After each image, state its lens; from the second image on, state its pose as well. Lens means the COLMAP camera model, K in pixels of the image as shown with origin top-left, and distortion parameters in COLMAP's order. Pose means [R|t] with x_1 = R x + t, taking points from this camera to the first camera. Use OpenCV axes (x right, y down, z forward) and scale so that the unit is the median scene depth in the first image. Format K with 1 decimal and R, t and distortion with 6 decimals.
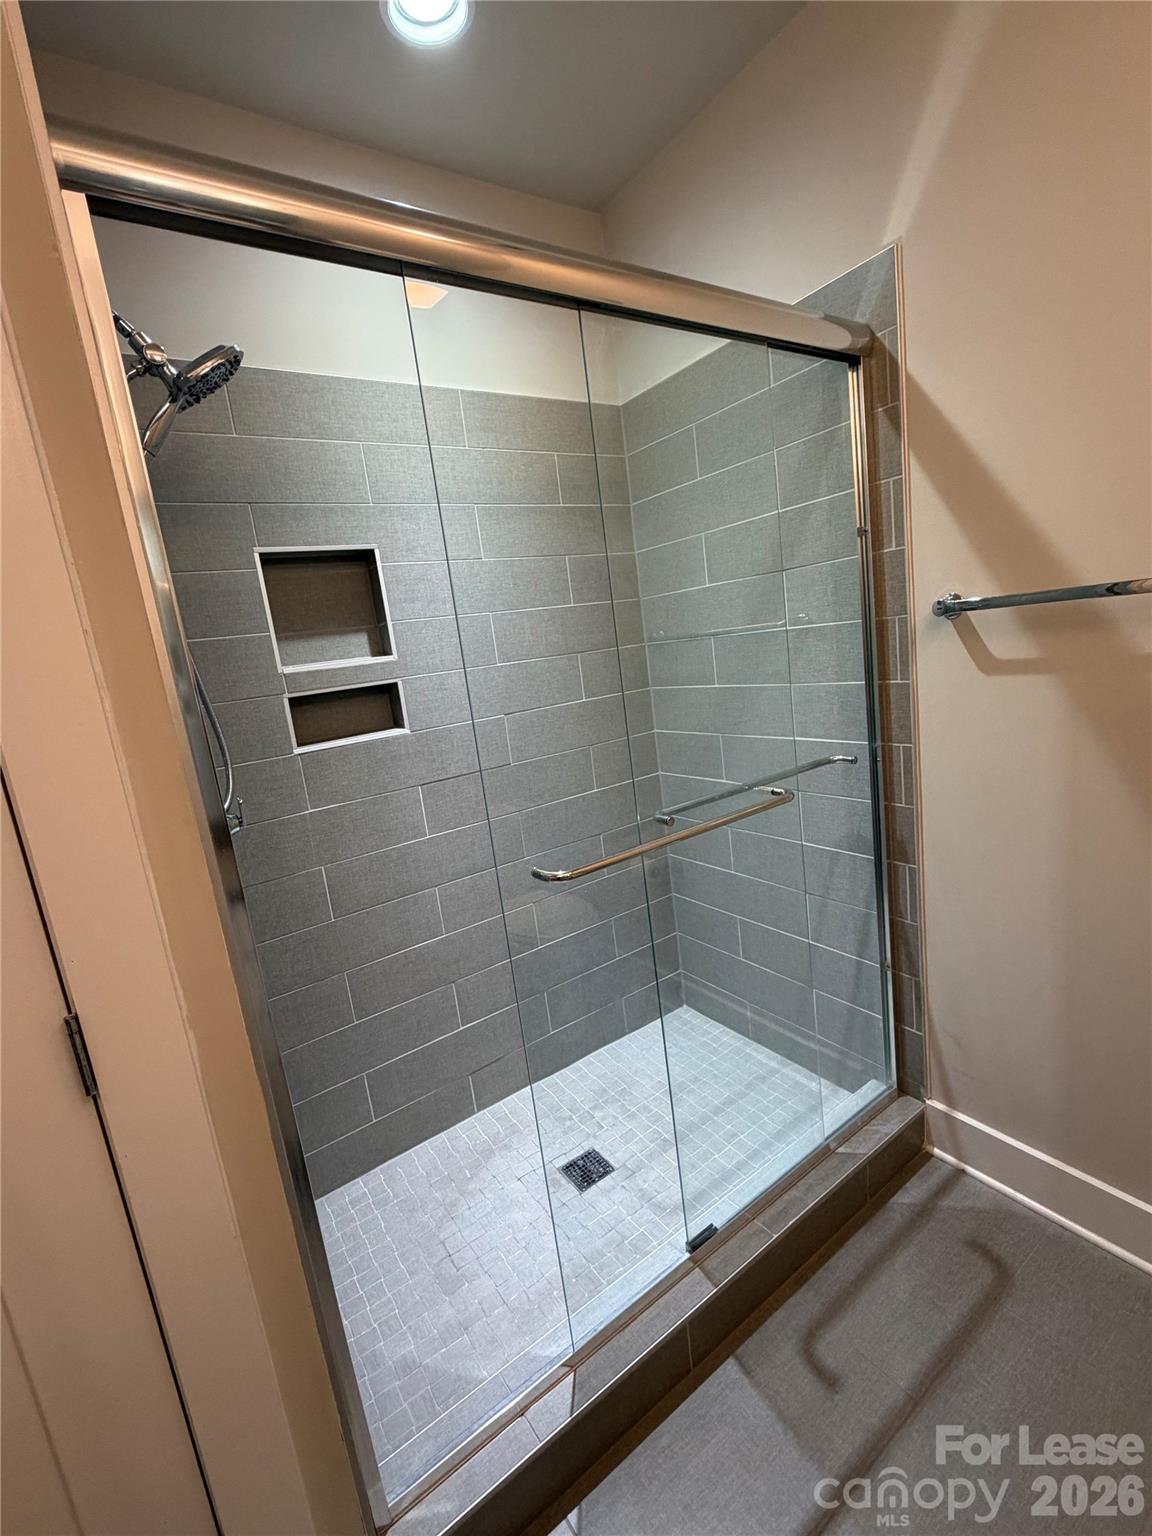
lens RADIAL K [[674.0, 0, 575.1], [0, 674.0, 764.8], [0, 0, 1]] dist [-0.000541, 0.000454]
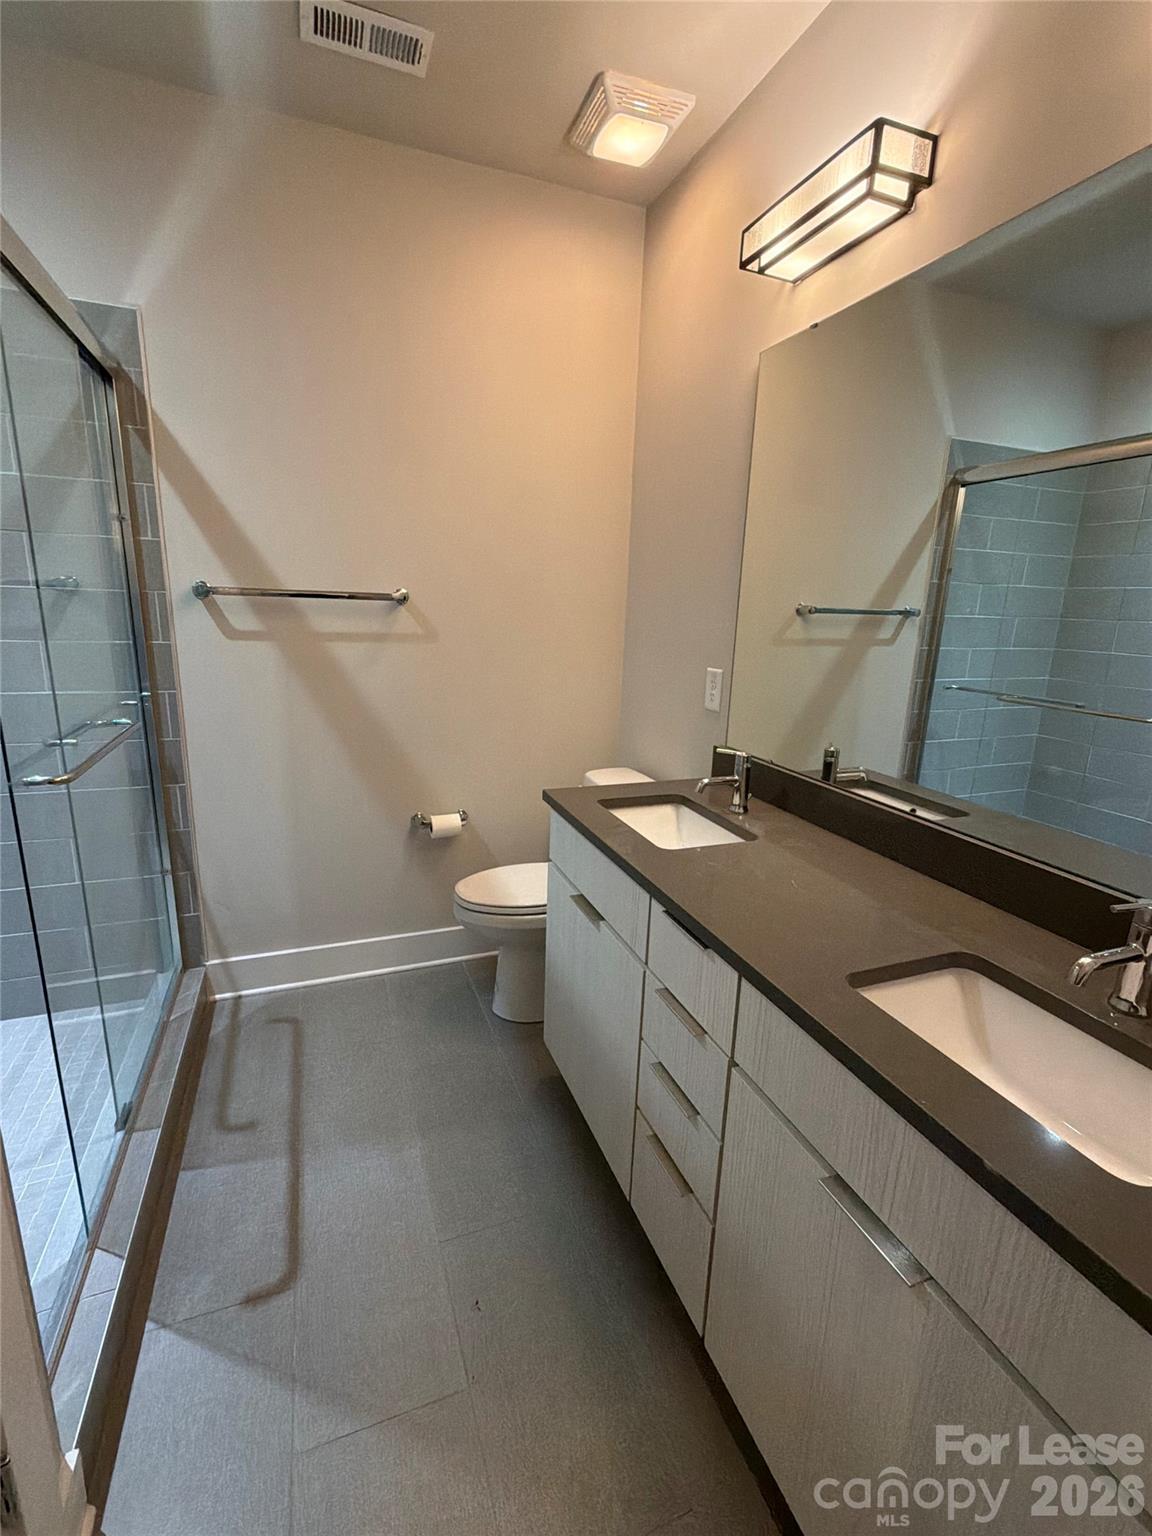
lens RADIAL K [[674.0, 0, 573.7], [0, 674.0, 767.0], [0, 0, 1]] dist [-0.000541, 0.000454]
pose [[0.229330, -0.104041, 0.967772, -0.652485], [0.114920, 0.990211, 0.079221, 0.109237], [-0.966541, 0.093049, 0.239042, -0.064032]]
